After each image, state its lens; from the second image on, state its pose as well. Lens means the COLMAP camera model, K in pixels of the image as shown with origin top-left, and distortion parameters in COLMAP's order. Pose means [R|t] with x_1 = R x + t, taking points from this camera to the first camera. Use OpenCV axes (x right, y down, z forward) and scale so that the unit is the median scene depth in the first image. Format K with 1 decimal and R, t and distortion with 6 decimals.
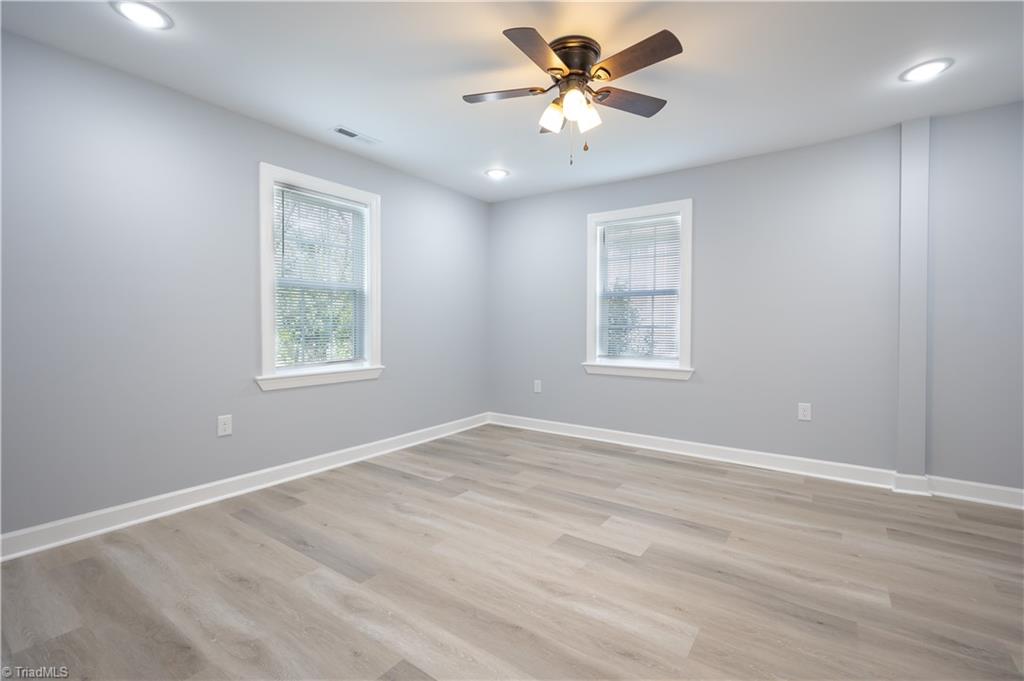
lens RADIAL K [[454.4, 0, 515.2], [0, 454.4, 332.7], [0, 0, 1]] dist [0.000611, 0.000104]
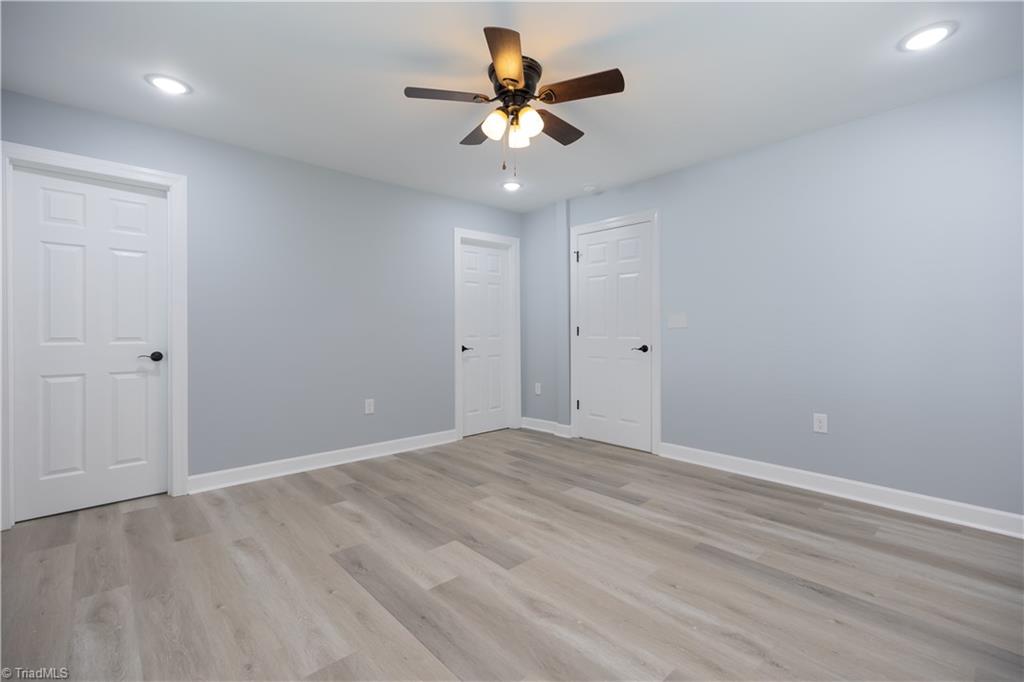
lens RADIAL K [[454.4, 0, 515.2], [0, 454.4, 333.2], [0, 0, 1]] dist [0.000611, 0.000104]
pose [[-0.979076, -0.001444, 0.203491, -0.078369], [0.003950, 0.999651, 0.026103, -0.033164], [-0.203458, 0.026361, -0.978729, 1.753092]]
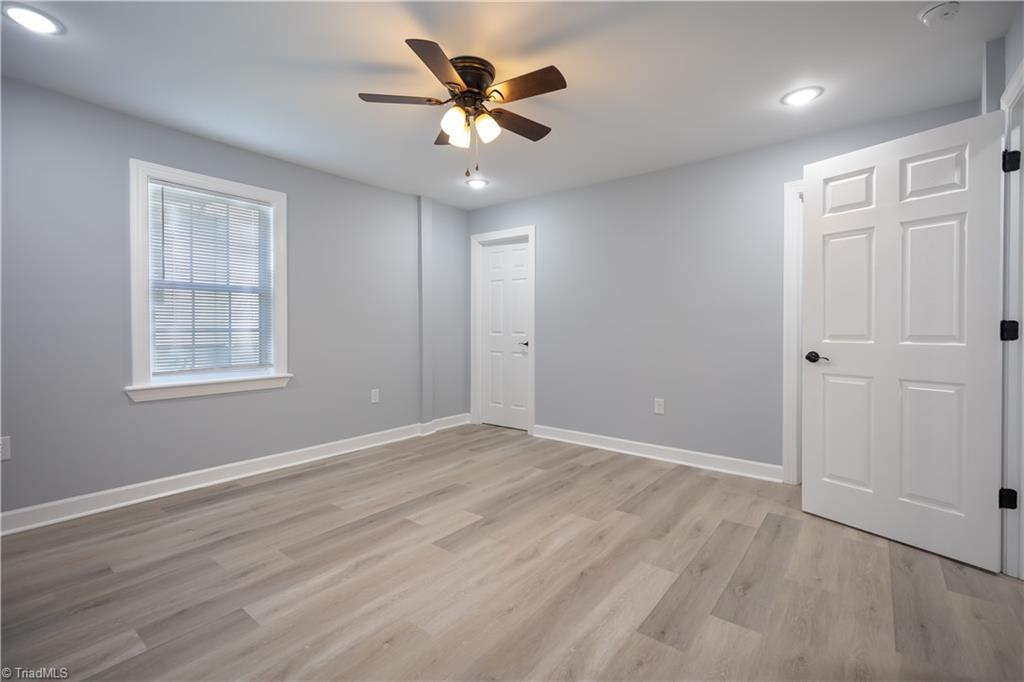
lens RADIAL K [[454.4, 0, 515.2], [0, 454.4, 333.2], [0, 0, 1]] dist [0.000611, 0.000104]
pose [[0.047745, -0.016227, 0.998728, -0.806122], [0.017857, 0.999722, 0.015389, -0.017904], [-0.998700, 0.017099, 0.048022, 0.730480]]
